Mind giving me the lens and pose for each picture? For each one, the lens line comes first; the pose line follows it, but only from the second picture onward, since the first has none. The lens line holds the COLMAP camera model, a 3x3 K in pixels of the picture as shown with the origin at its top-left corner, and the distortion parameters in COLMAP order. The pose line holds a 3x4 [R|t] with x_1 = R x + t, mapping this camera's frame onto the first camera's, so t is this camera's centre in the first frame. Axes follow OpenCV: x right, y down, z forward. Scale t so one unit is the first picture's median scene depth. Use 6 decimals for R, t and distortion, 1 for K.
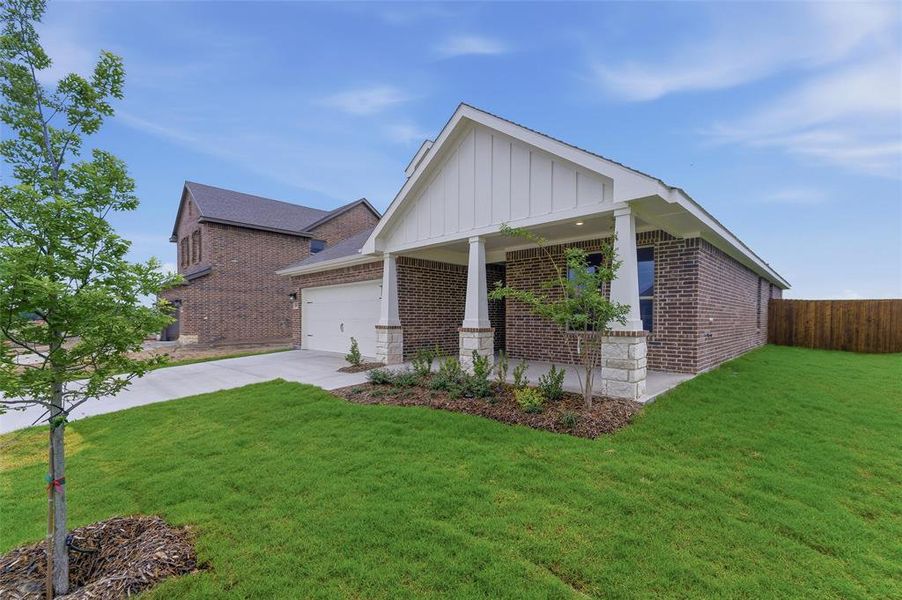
lens RADIAL K [[381.3, 0, 449.9], [0, 381.3, 301.5], [0, 0, 1]] dist [0.001562, 0.000182]
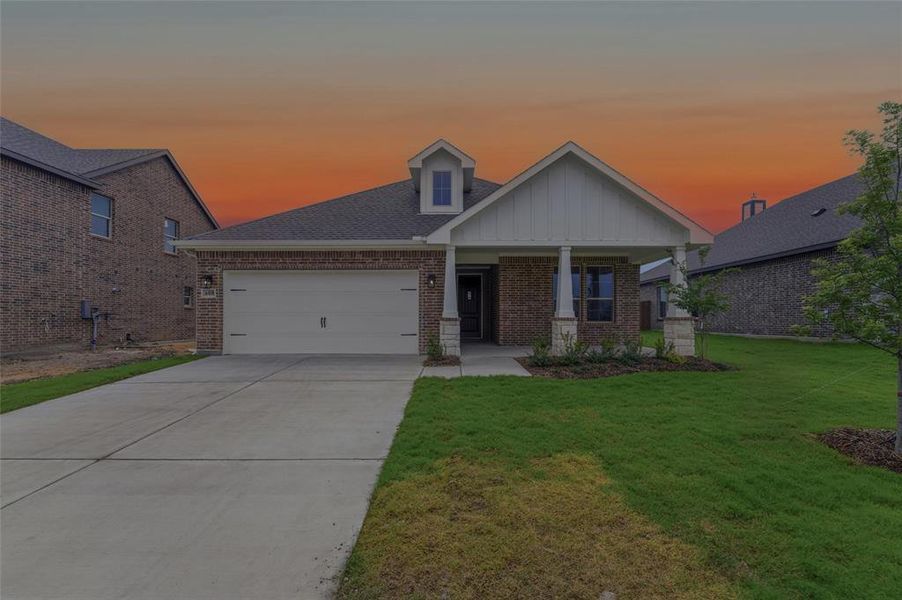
lens RADIAL K [[362.8, 0, 446.5], [0, 362.8, 304.3], [0, 0, 1]] dist [-0.001296, -0.000043]
pose [[0.710734, 0.018919, 0.703206, -0.843991], [-0.027023, 0.999635, 0.000419, 0.027797], [-0.702942, -0.019301, 0.710986, 0.324746]]
